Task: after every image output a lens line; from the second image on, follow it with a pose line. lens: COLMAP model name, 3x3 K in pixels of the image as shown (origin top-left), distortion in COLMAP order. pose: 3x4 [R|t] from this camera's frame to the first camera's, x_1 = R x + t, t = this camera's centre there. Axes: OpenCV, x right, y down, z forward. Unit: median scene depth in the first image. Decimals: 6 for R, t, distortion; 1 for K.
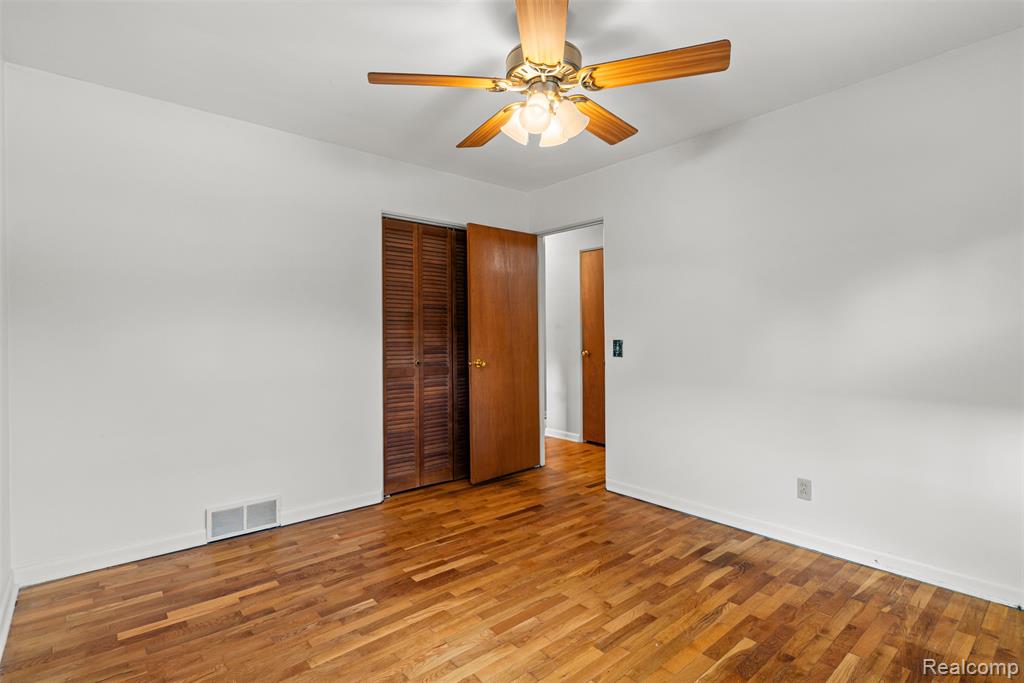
lens RADIAL K [[490.2, 0, 510.4], [0, 490.2, 338.7], [0, 0, 1]] dist [-0.000569, 0.001805]
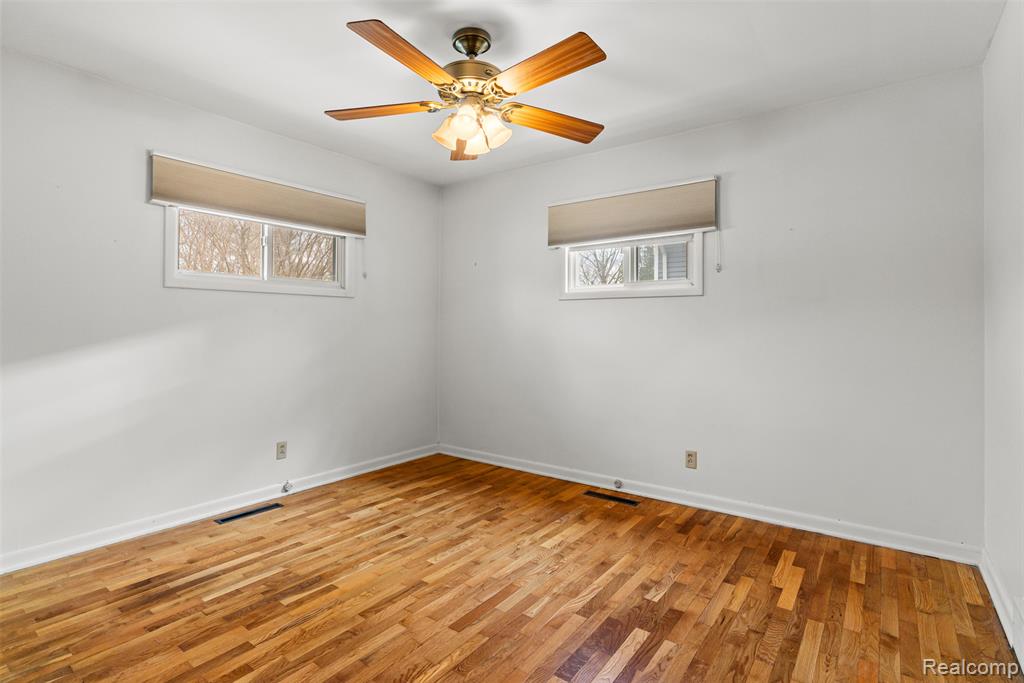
lens RADIAL K [[501.8, 0, 513.4], [0, 501.8, 334.4], [0, 0, 1]] dist [-0.001013, -0.000760]
pose [[-0.973513, 0.005504, -0.228563, 0.216924], [0.000010, 0.999711, 0.024030, -0.009049], [0.228630, 0.023391, -0.973232, 1.966479]]
